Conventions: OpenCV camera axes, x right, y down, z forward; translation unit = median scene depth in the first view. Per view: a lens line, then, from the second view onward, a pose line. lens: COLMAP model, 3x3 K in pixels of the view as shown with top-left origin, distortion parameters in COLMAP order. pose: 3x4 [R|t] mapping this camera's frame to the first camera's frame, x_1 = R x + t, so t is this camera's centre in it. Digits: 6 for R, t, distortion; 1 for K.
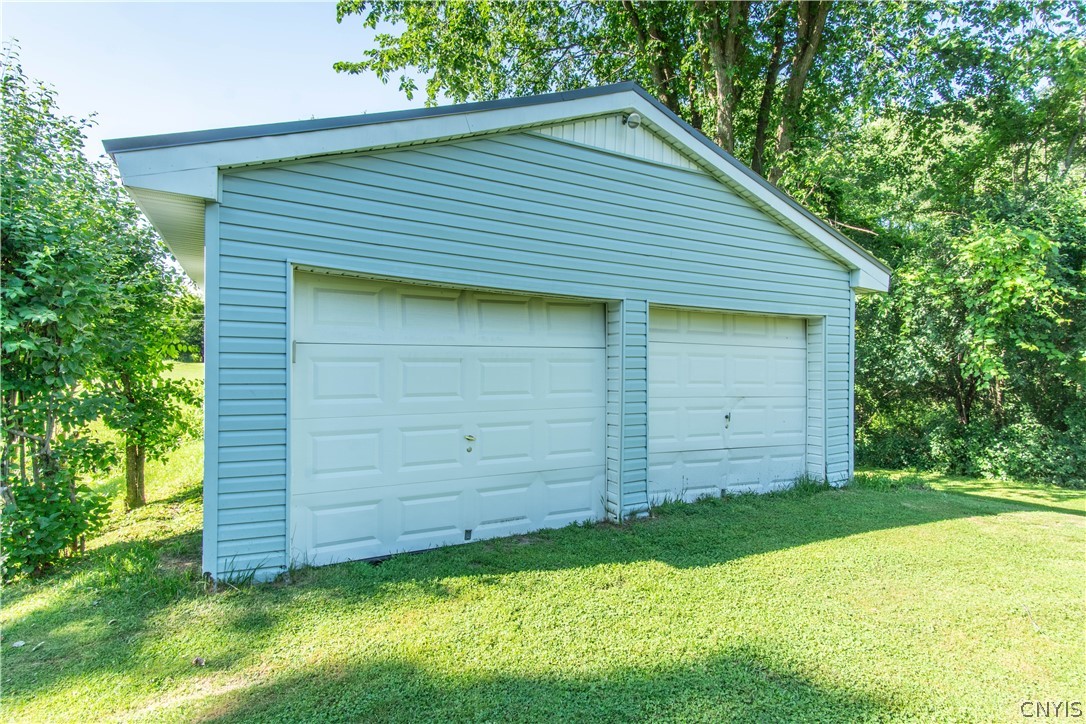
lens RADIAL K [[593.8, 0, 522.3], [0, 593.8, 362.5], [0, 0, 1]] dist [0.024570, -0.000191]
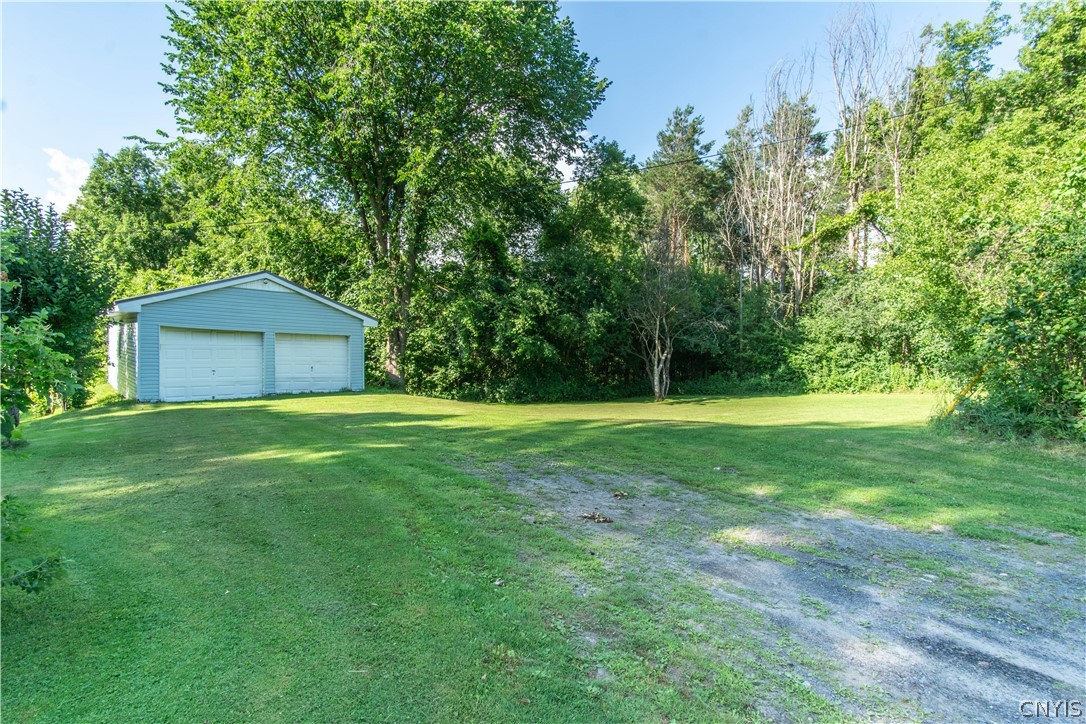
lens RADIAL K [[606.8, 0, 545.9], [0, 606.8, 363.7], [0, 0, 1]] dist [0.003710, 0.000743]
pose [[0.969775, 0.004959, 0.243952, 0.866456], [-0.013239, 0.999390, 0.032315, -0.056083], [-0.243643, -0.034568, 0.969249, -2.747745]]
